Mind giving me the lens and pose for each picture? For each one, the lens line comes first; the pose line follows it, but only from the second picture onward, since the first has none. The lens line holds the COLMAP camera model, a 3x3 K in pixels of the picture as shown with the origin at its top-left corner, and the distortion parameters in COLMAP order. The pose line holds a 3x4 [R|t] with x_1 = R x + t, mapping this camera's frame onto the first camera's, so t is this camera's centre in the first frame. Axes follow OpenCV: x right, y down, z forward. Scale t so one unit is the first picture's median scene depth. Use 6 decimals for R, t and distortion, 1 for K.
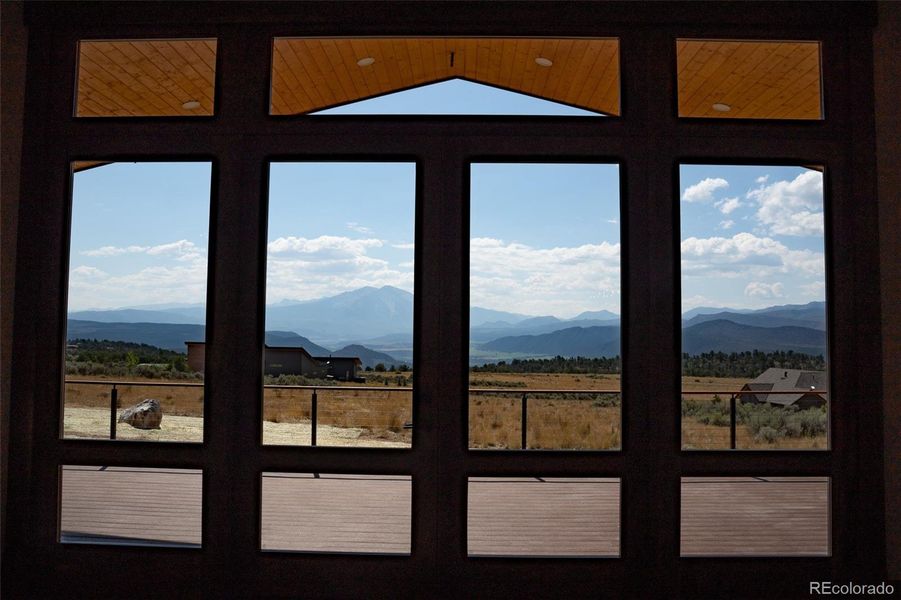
lens RADIAL K [[723.7, 0, 450.5], [0, 723.7, 300.0], [0, 0, 1]] dist [-0.088104, 0.014346]
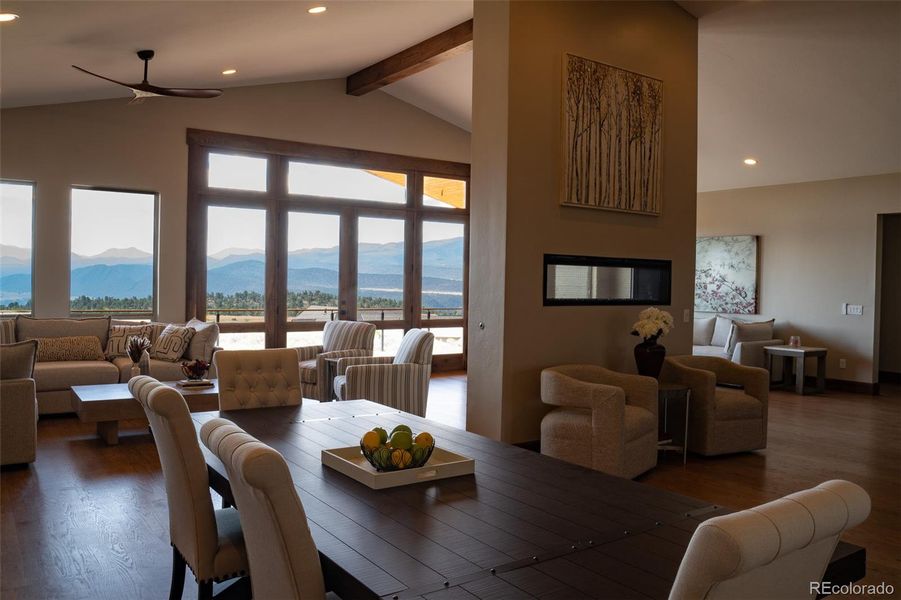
lens RADIAL K [[723.7, 0, 450.5], [0, 723.7, 300.0], [0, 0, 1]] dist [-0.088104, 0.014346]
pose [[0.804036, -0.010721, 0.594484, -0.057896], [-0.038931, 0.996743, 0.070630, -0.003949], [-0.593305, -0.079933, 0.800999, -0.061954]]
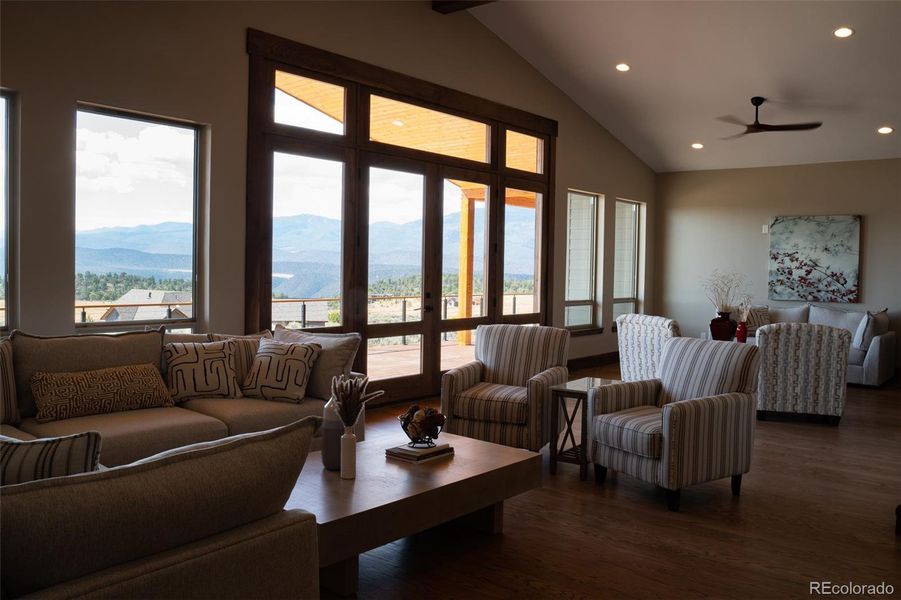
lens RADIAL K [[723.7, 0, 450.5], [0, 723.7, 300.0], [0, 0, 1]] dist [-0.088104, 0.014346]
pose [[0.629975, -0.035476, 0.775805, -0.067277], [-0.049729, 0.995063, 0.085885, -0.001505], [-0.775022, -0.092685, 0.625101, -0.012710]]
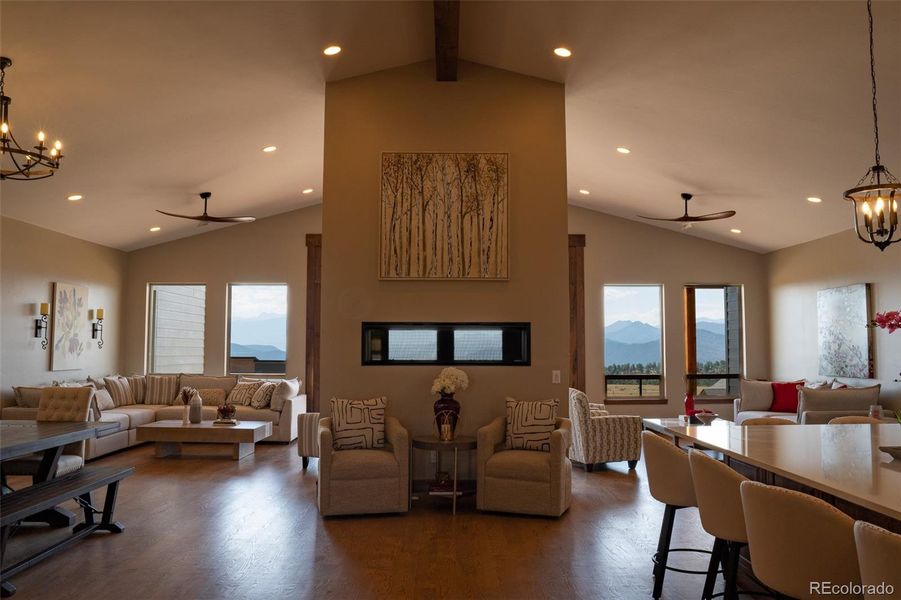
lens RADIAL K [[723.7, 0, 450.5], [0, 723.7, 300.0], [0, 0, 1]] dist [-0.088104, 0.014346]
pose [[0.999687, -0.007718, 0.023809, -0.002433], [0.008127, 0.999821, -0.017102, -0.004812], [-0.023673, 0.017290, 0.999570, -0.093911]]
